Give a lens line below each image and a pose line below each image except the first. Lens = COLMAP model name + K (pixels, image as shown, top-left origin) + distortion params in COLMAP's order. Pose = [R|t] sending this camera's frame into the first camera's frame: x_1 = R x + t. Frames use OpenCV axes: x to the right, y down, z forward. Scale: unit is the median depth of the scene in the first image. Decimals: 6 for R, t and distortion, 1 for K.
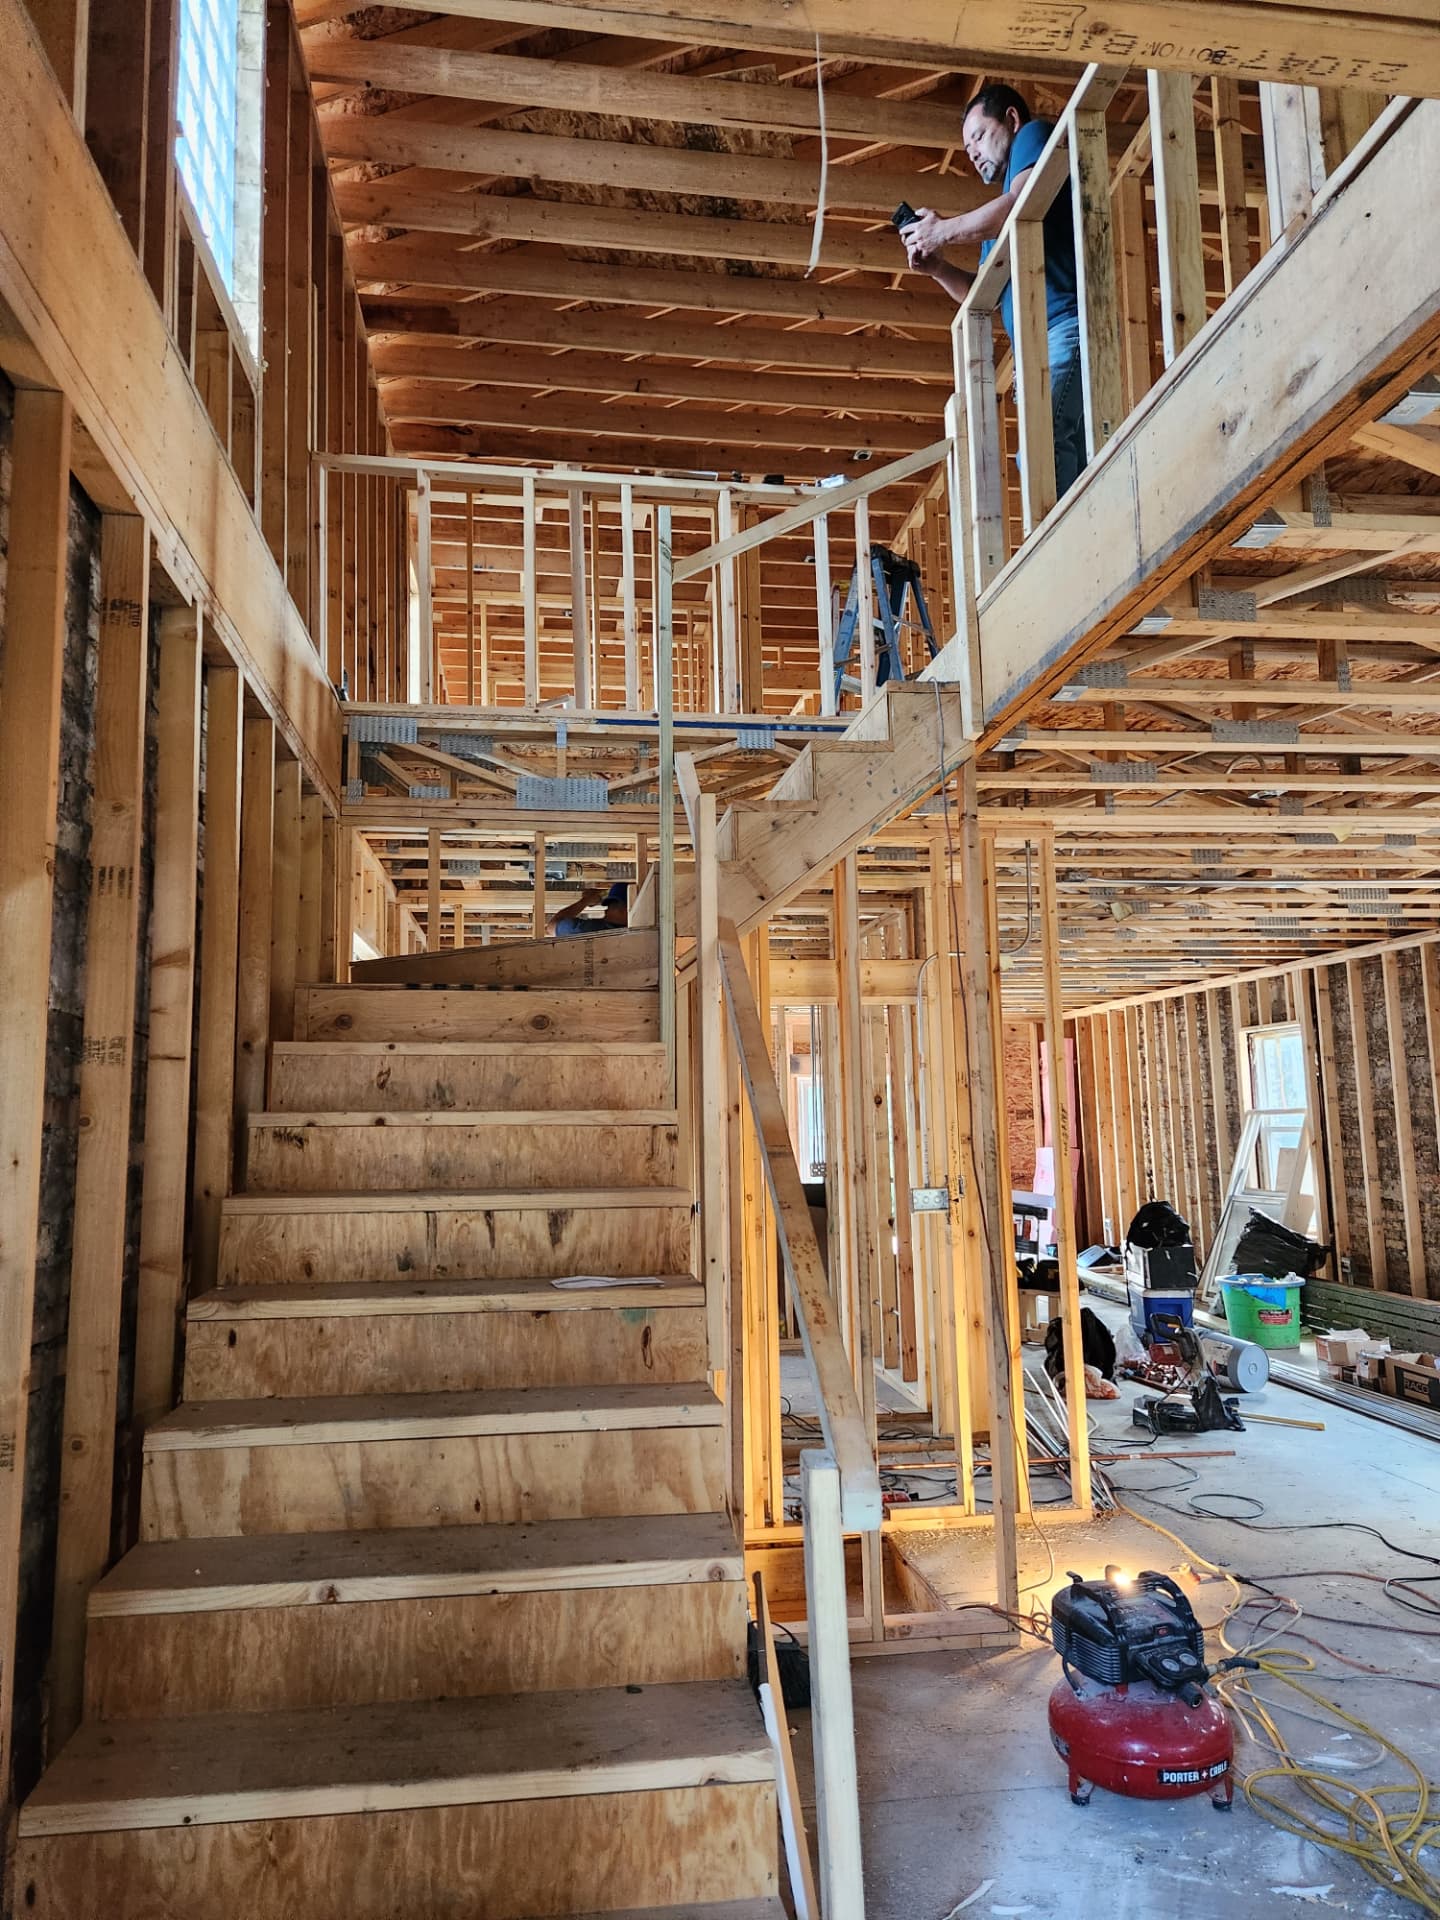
lens RADIAL K [[1287.5, 0, 727.3], [0, 1287.5, 957.6], [0, 0, 1]] dist [0.038416, -0.013840]
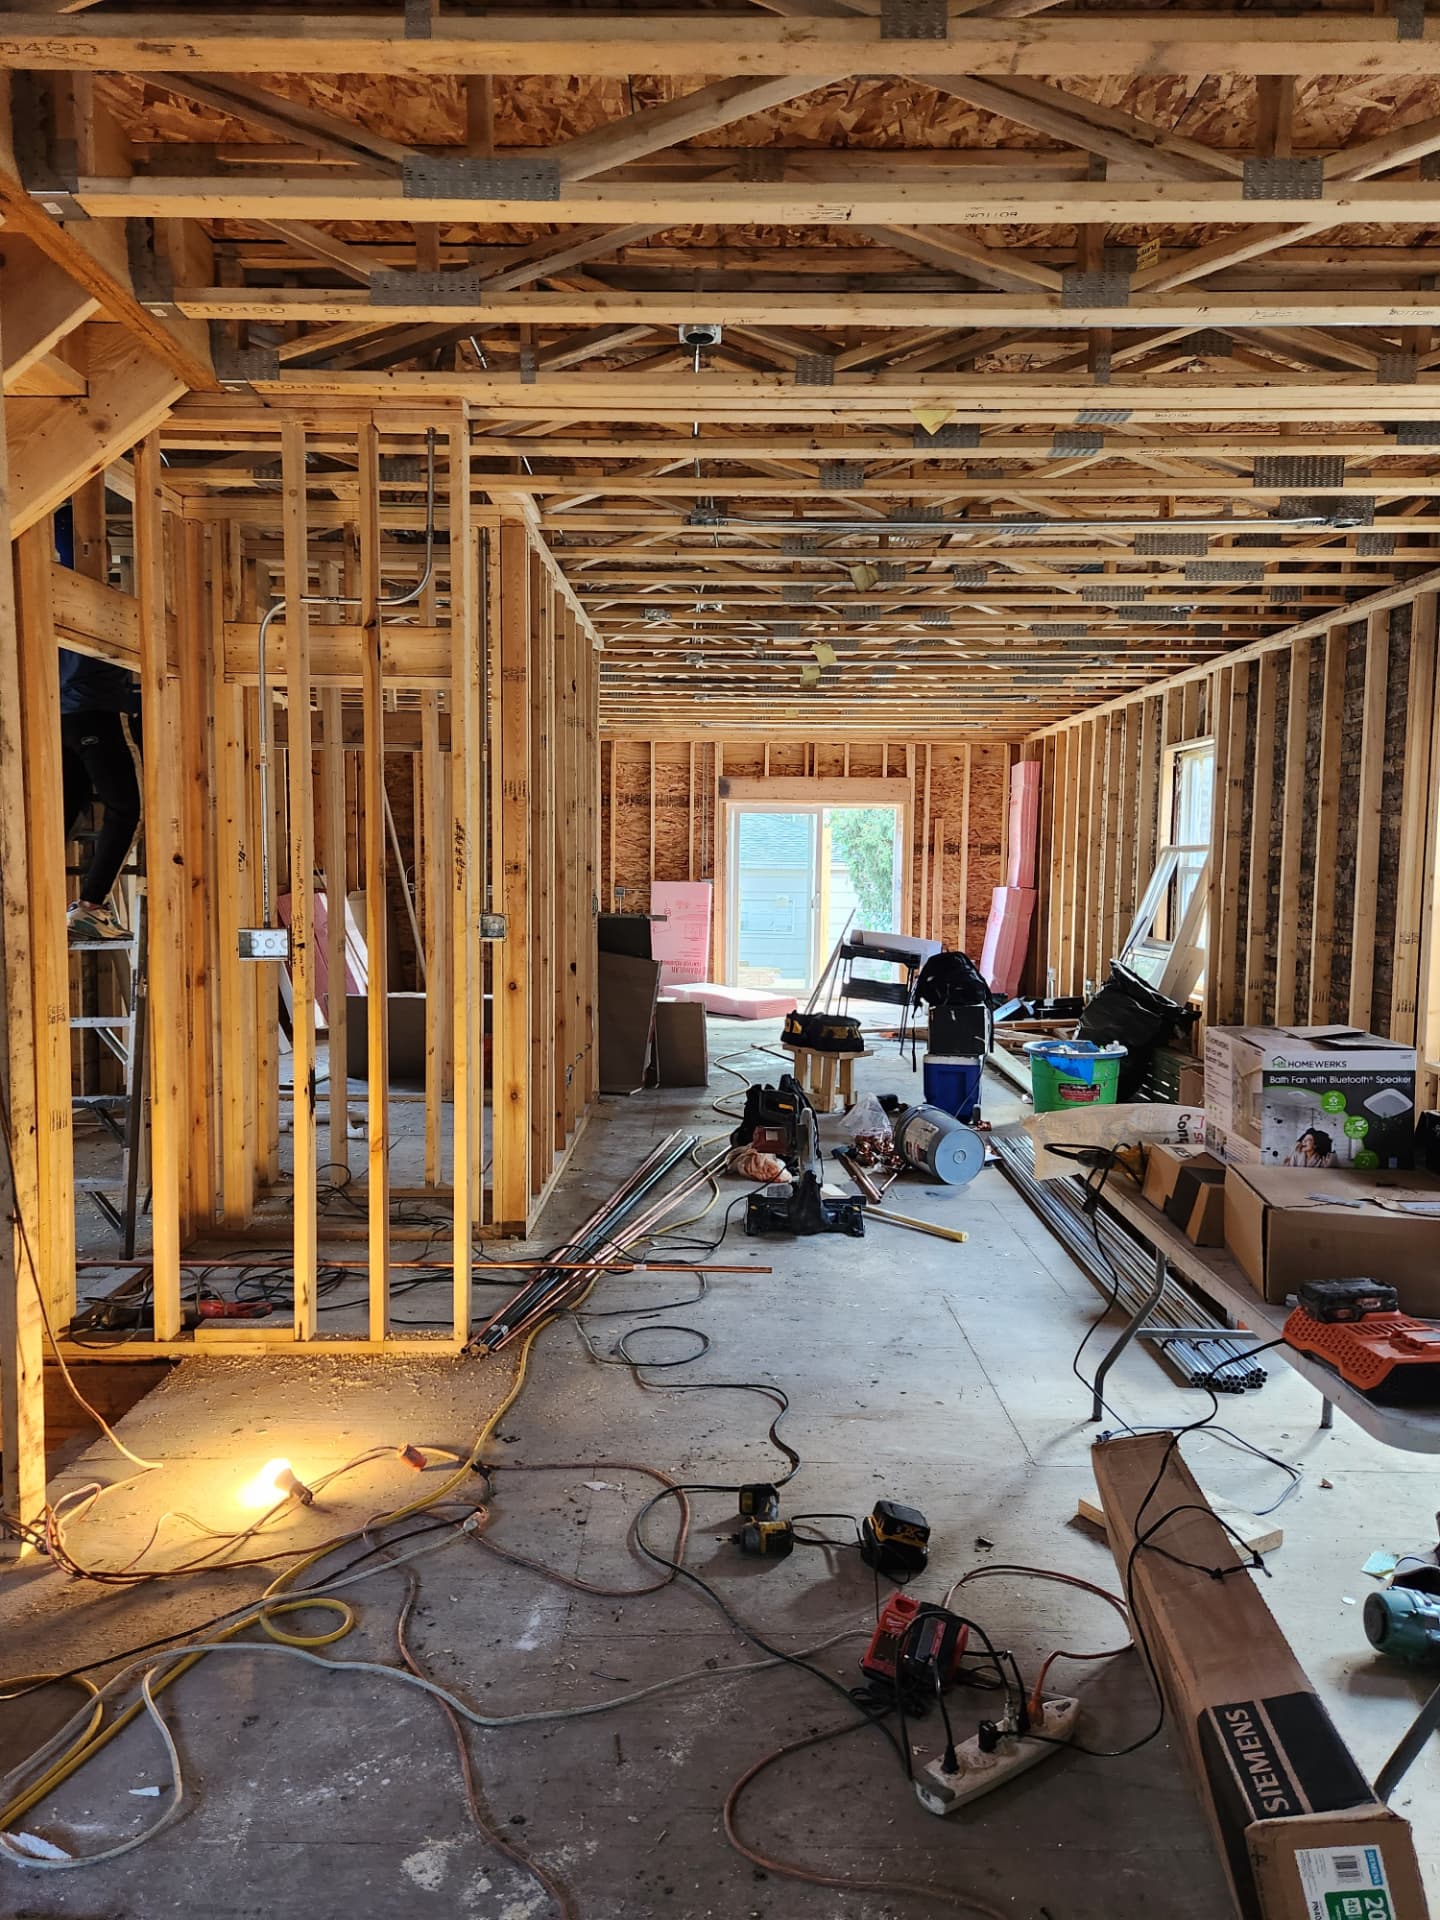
lens RADIAL K [[1287.5, 0, 714.5], [0, 1287.5, 953.1], [0, 0, 1]] dist [0.038416, -0.013840]
pose [[0.989851, 0.034627, -0.137827, 0.302513], [-0.006054, 0.979255, 0.202541, 0.024681], [0.141981, -0.199651, 0.969526, 0.187014]]
